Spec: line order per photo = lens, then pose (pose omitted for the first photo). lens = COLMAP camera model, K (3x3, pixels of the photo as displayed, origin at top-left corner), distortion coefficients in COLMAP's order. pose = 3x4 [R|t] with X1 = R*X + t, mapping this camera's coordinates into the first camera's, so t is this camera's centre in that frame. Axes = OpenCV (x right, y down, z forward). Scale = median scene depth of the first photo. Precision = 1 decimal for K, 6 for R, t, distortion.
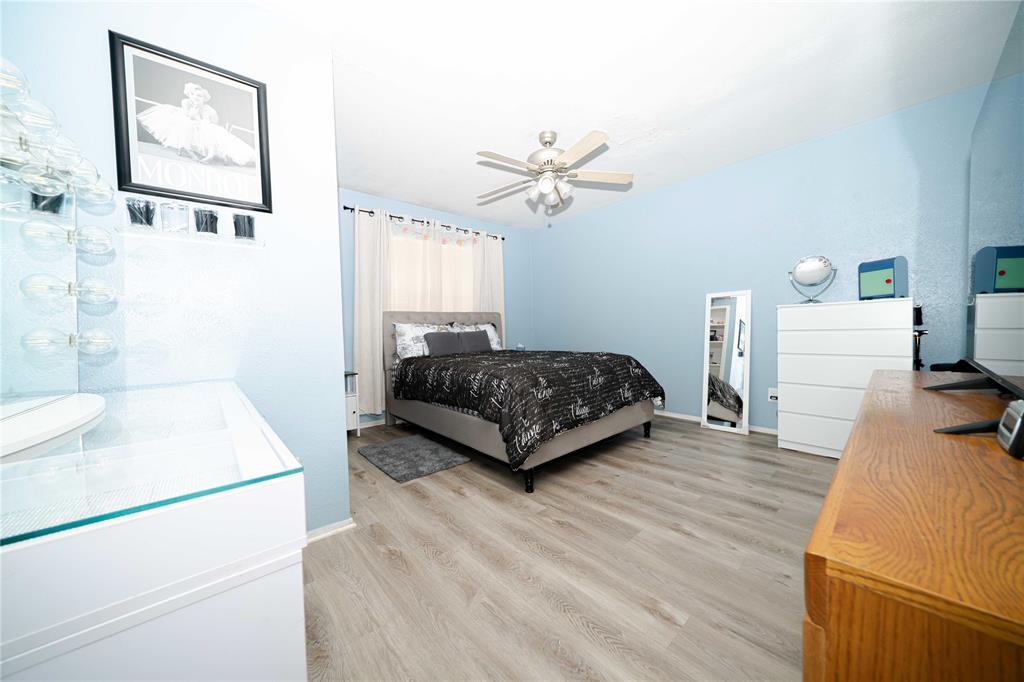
lens RADIAL K [[349.0, 0, 509.0], [0, 349.0, 339.0], [0, 0, 1]] dist [-0.007557, -0.000059]
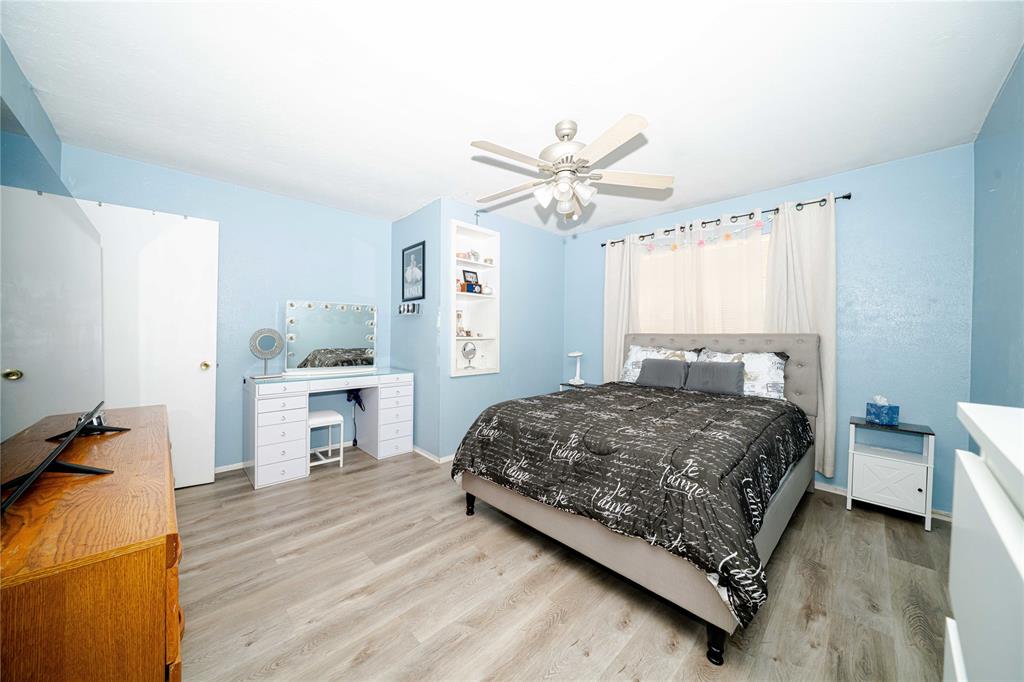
lens RADIAL K [[349.0, 0, 509.0], [0, 349.0, 339.0], [0, 0, 1]] dist [-0.007557, -0.000059]
pose [[0.052534, 0.036739, -0.997943, 0.943864], [-0.039762, 0.998608, 0.034670, -0.125244], [0.997827, 0.037859, 0.053922, 0.870703]]
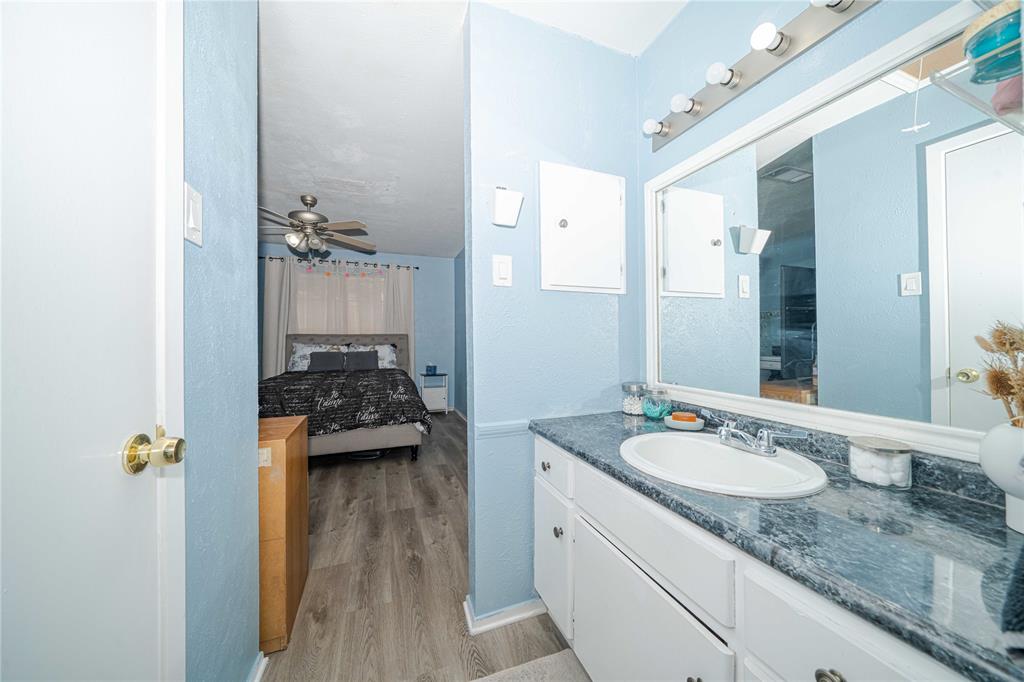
lens RADIAL K [[349.0, 0, 509.0], [0, 349.0, 339.0], [0, 0, 1]] dist [-0.007557, -0.000059]
pose [[0.936563, 0.023780, -0.349692, 1.245510], [-0.032533, 0.999287, -0.019177, -0.092521], [0.348986, 0.029337, 0.936669, 0.117897]]
